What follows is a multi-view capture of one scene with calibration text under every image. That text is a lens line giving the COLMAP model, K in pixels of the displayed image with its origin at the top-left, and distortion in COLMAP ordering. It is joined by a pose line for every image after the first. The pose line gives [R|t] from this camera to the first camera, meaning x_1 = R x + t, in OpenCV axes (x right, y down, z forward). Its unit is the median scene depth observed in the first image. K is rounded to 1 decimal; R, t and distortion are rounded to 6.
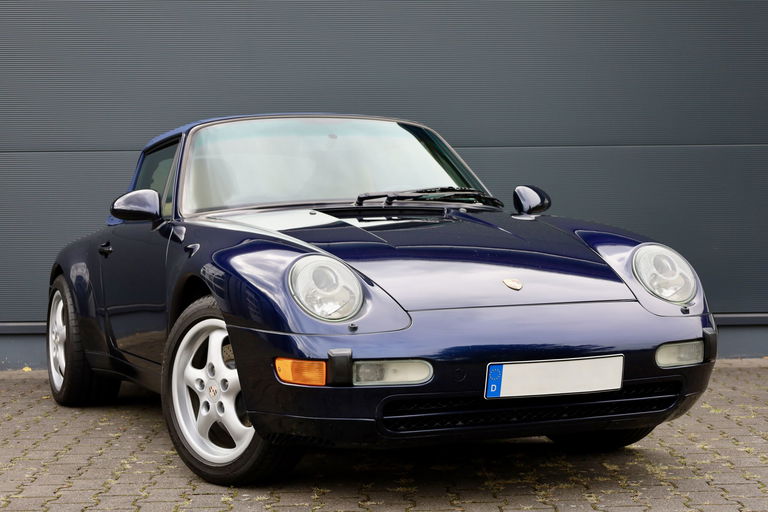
lens RADIAL K [[1594.3, 0, 379.5], [0, 1594.3, 255.0], [0, 0, 1]] dist [0.321293, 0.000000]
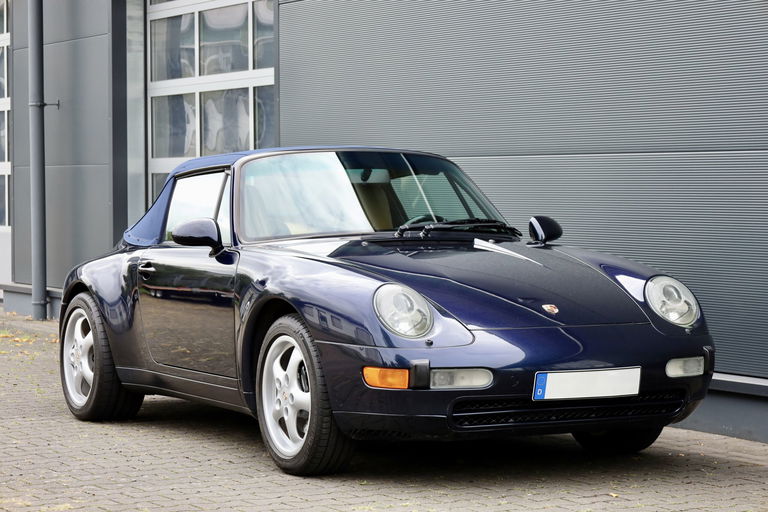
lens RADIAL K [[2188.8, 0, 386.5], [0, 2188.8, 258.8], [0, 0, 1]] dist [0.476474, 0.000000]
pose [[0.997847, 0.009978, 0.064822, -0.159804], [-0.010070, 0.999949, 0.001106, -0.021774], [-0.064808, -0.001756, 0.997896, -0.704678]]
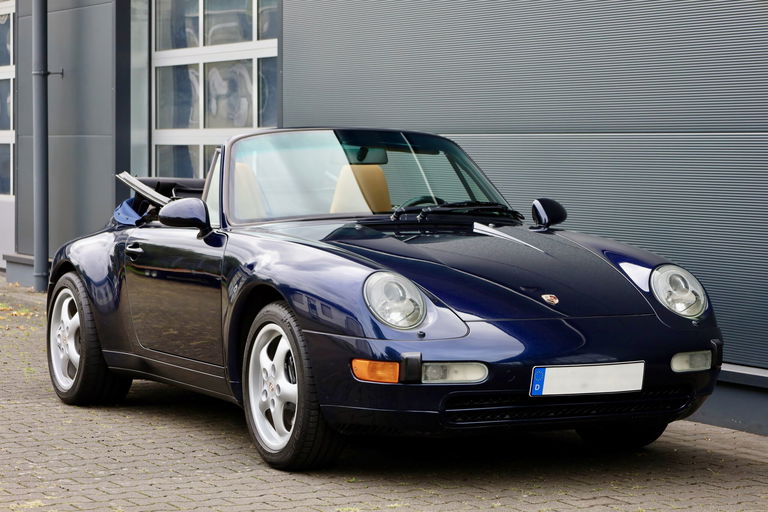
lens RADIAL K [[2188.8, 0, 384.6], [0, 2188.8, 253.2], [0, 0, 1]] dist [0.476474, 0.000000]
pose [[0.998192, 0.019202, 0.056964, -0.136182], [-0.019966, 0.999718, 0.012876, -0.035275], [-0.056700, -0.013990, 0.998293, -0.620507]]
